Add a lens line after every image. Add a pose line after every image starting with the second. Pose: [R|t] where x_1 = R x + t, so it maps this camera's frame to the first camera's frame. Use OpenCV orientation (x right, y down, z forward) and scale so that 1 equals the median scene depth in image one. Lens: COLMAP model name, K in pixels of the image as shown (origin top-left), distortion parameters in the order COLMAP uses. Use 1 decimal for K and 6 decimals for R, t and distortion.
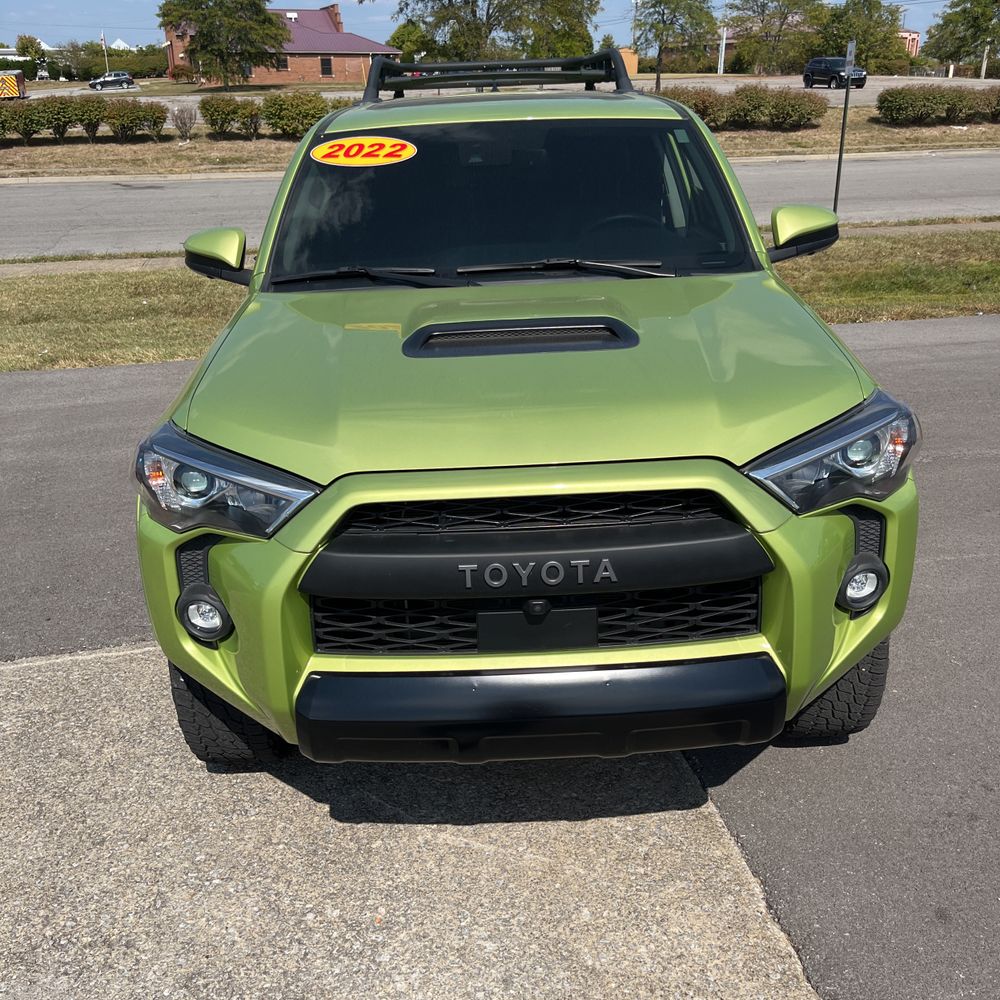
lens RADIAL K [[1026.7, 0, 513.9], [0, 1026.7, 506.2], [0, 0, 1]] dist [0.023453, 0.000000]
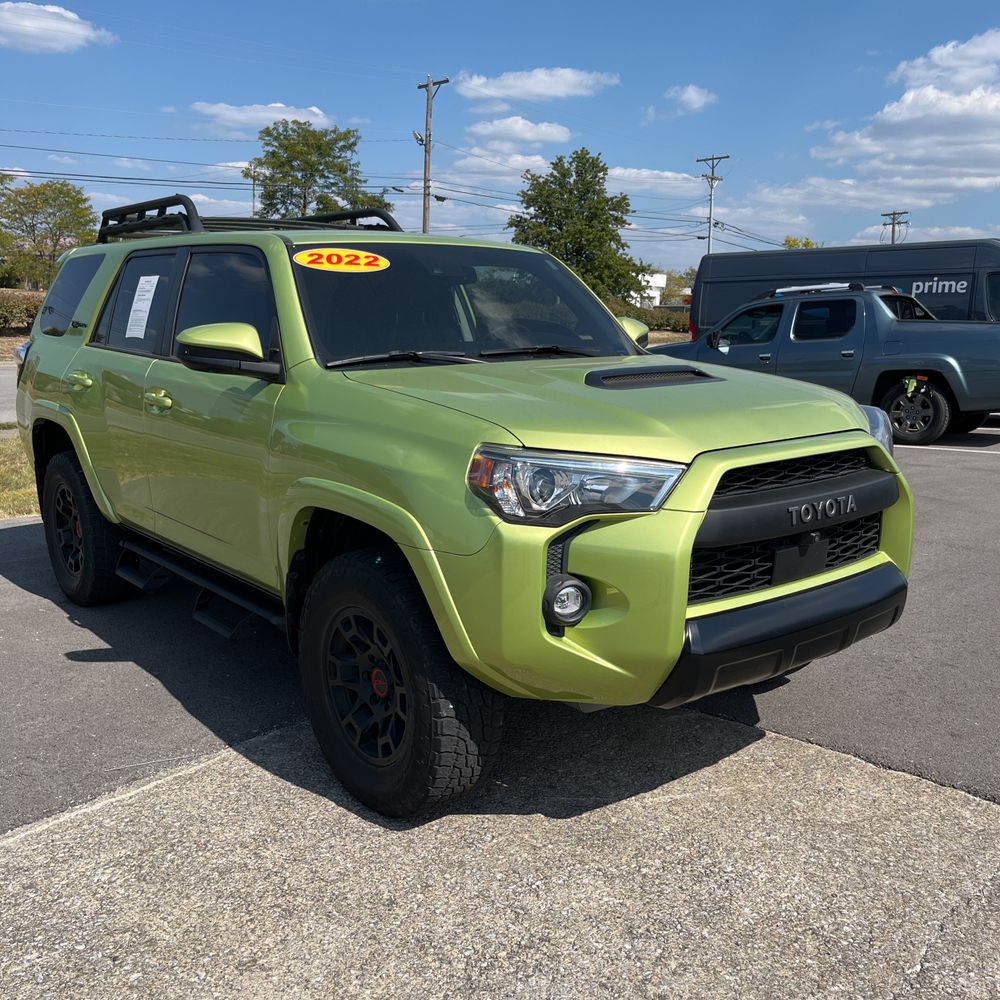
lens RADIAL K [[1026.7, 0, 505.7], [0, 1026.7, 505.7], [0, 0, 1]] dist [0.023453, 0.000000]
pose [[0.789610, -0.086658, 0.607459, -0.884492], [0.204812, 0.970423, -0.127790, 0.114172], [-0.578418, 0.225319, 0.784005, 0.107623]]
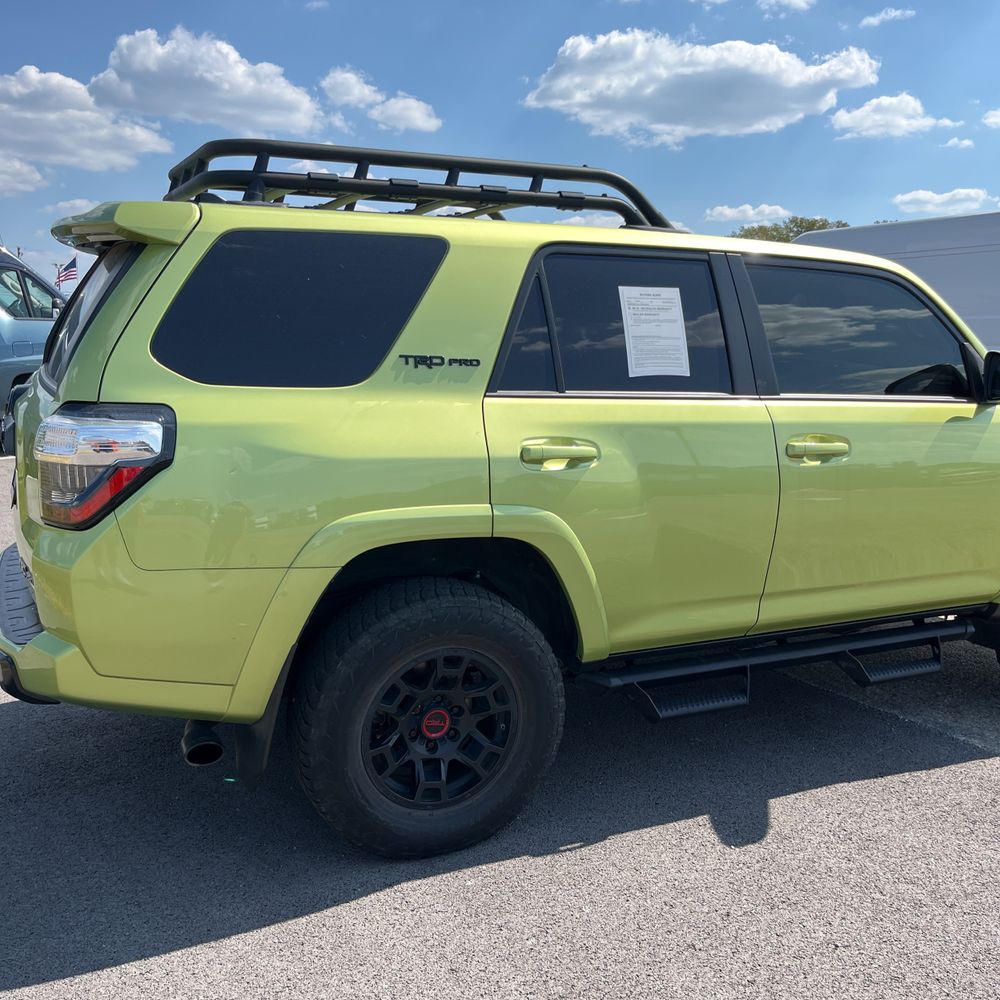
lens RADIAL K [[1026.7, 0, 500.3], [0, 1026.7, 501.9], [0, 0, 1]] dist [0.023453, 0.000000]
pose [[-0.400315, -0.145814, 0.904702, -1.325828], [0.333954, 0.896153, 0.292205, -0.770553], [-0.853360, 0.419103, -0.310048, 2.304722]]
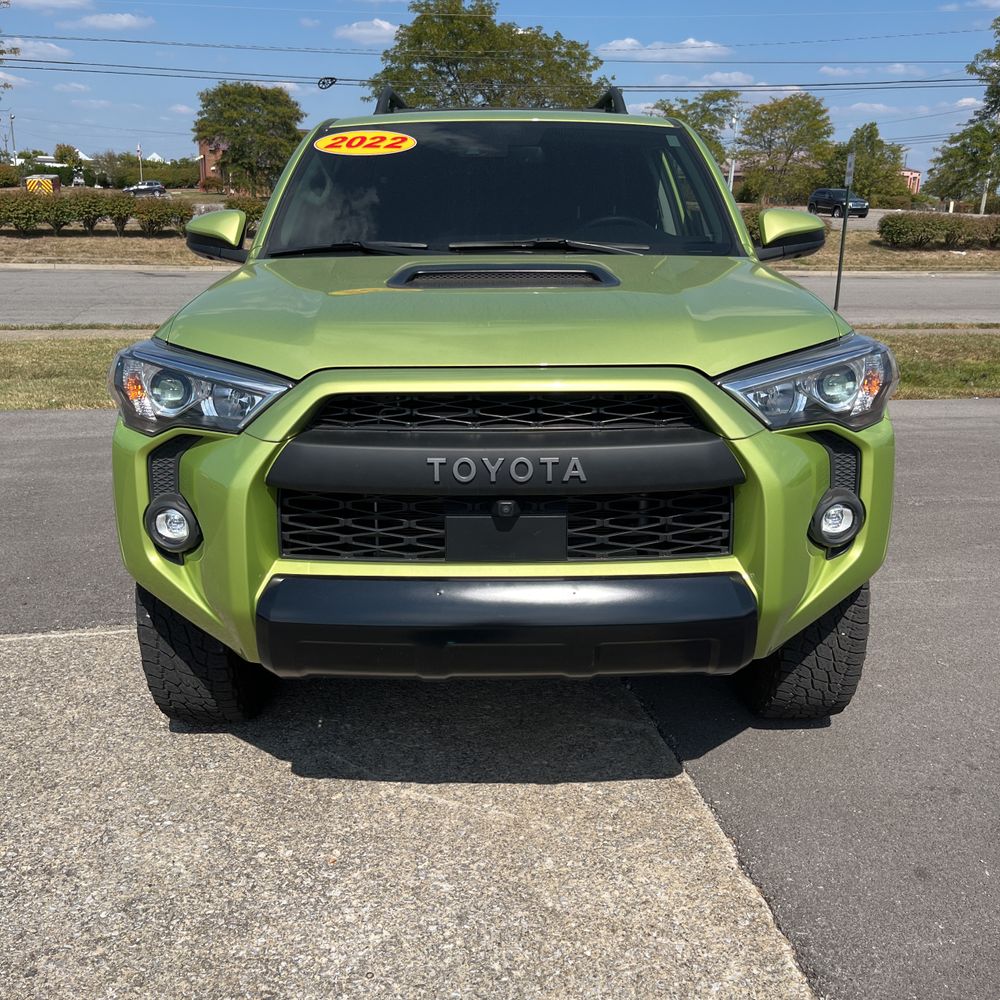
lens RADIAL K [[1026.7, 0, 512.7], [0, 1026.7, 507.0], [0, 0, 1]] dist [0.023453, 0.000000]
pose [[0.999332, 0.035909, -0.006860, 0.028055], [-0.036438, 0.993567, -0.107227, 0.156362], [0.002965, 0.107405, 0.994211, 0.012808]]
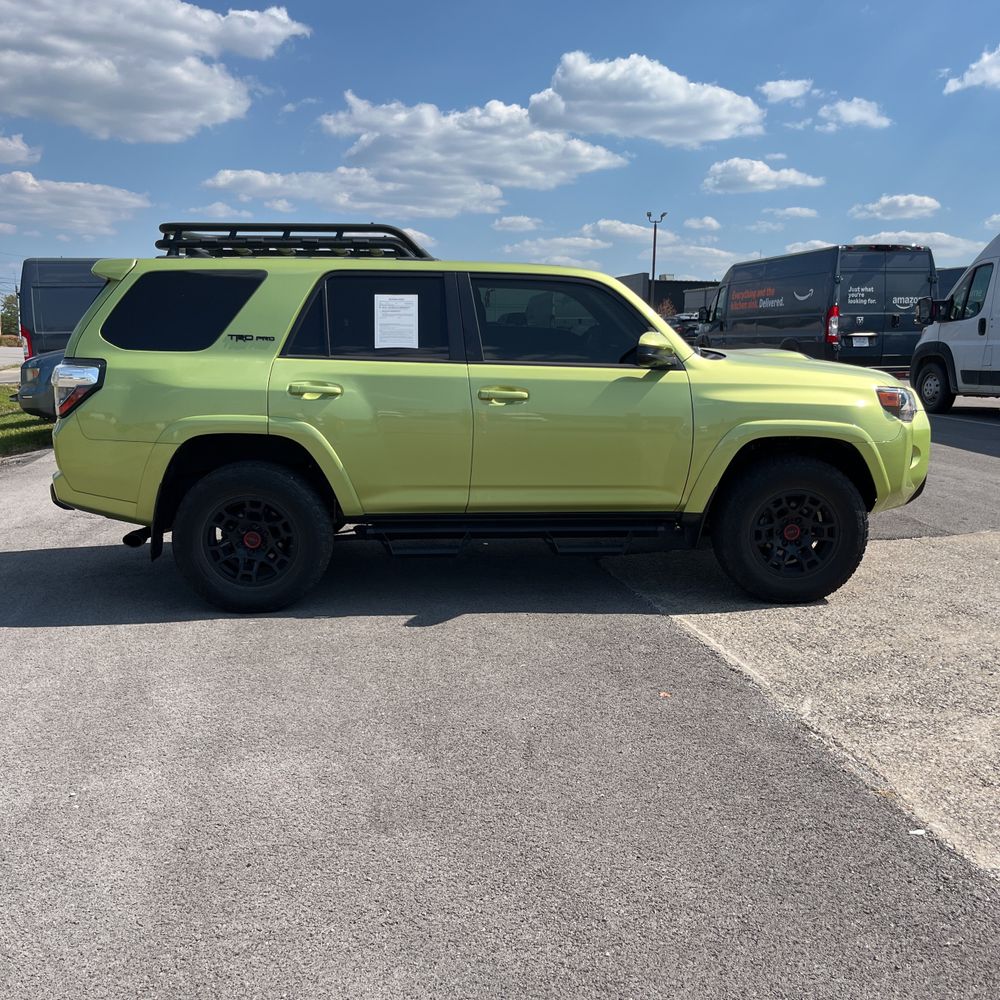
lens RADIAL K [[1026.7, 0, 512.0], [0, 1026.7, 503.6], [0, 0, 1]] dist [0.023453, 0.000000]
pose [[-0.034452, -0.157034, 0.986992, -2.304669], [0.371433, 0.914828, 0.158517, -0.452186], [-0.927820, 0.372063, 0.026810, 1.577101]]
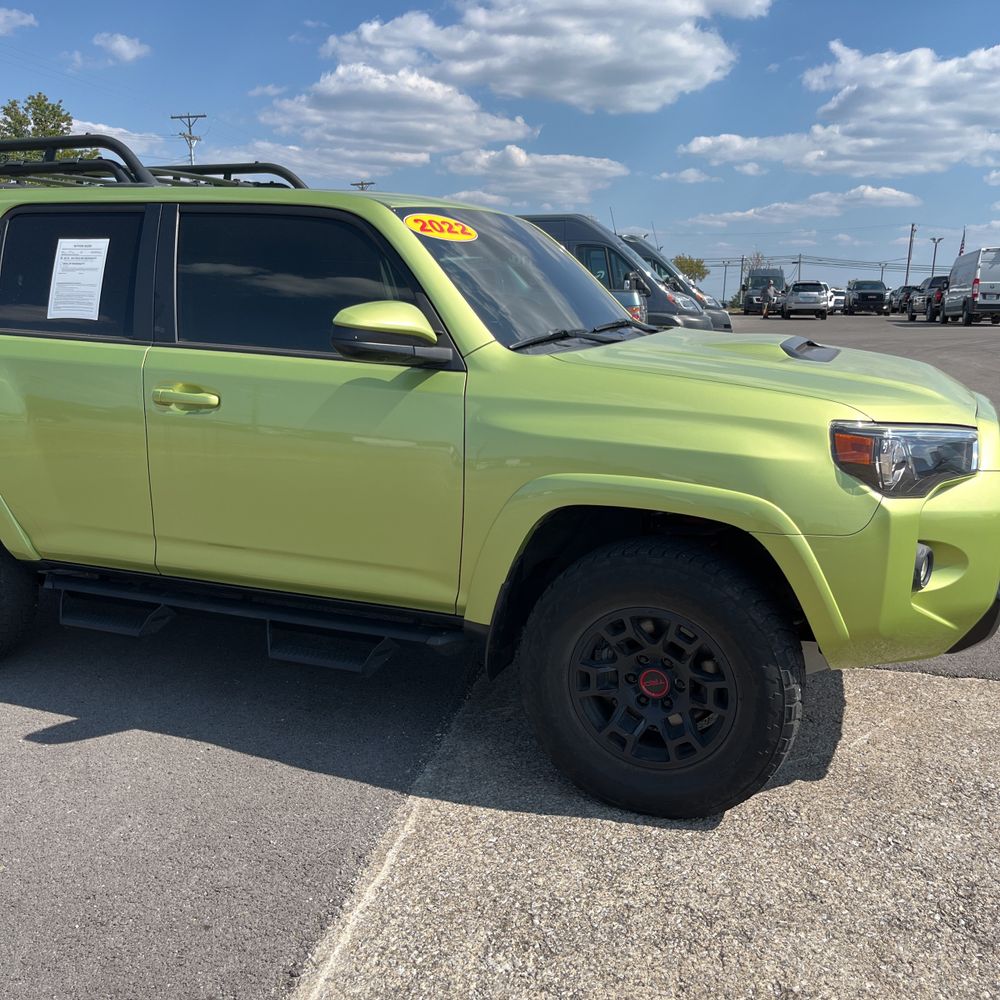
lens RADIAL K [[1026.7, 0, 503.0], [0, 1026.7, 506.2], [0, 0, 1]] dist [0.023453, 0.000000]
pose [[0.394864, -0.173216, 0.902263, -1.325448], [0.327487, 0.944094, 0.037926, -0.139957], [-0.858391, 0.280504, 0.429515, 0.754526]]
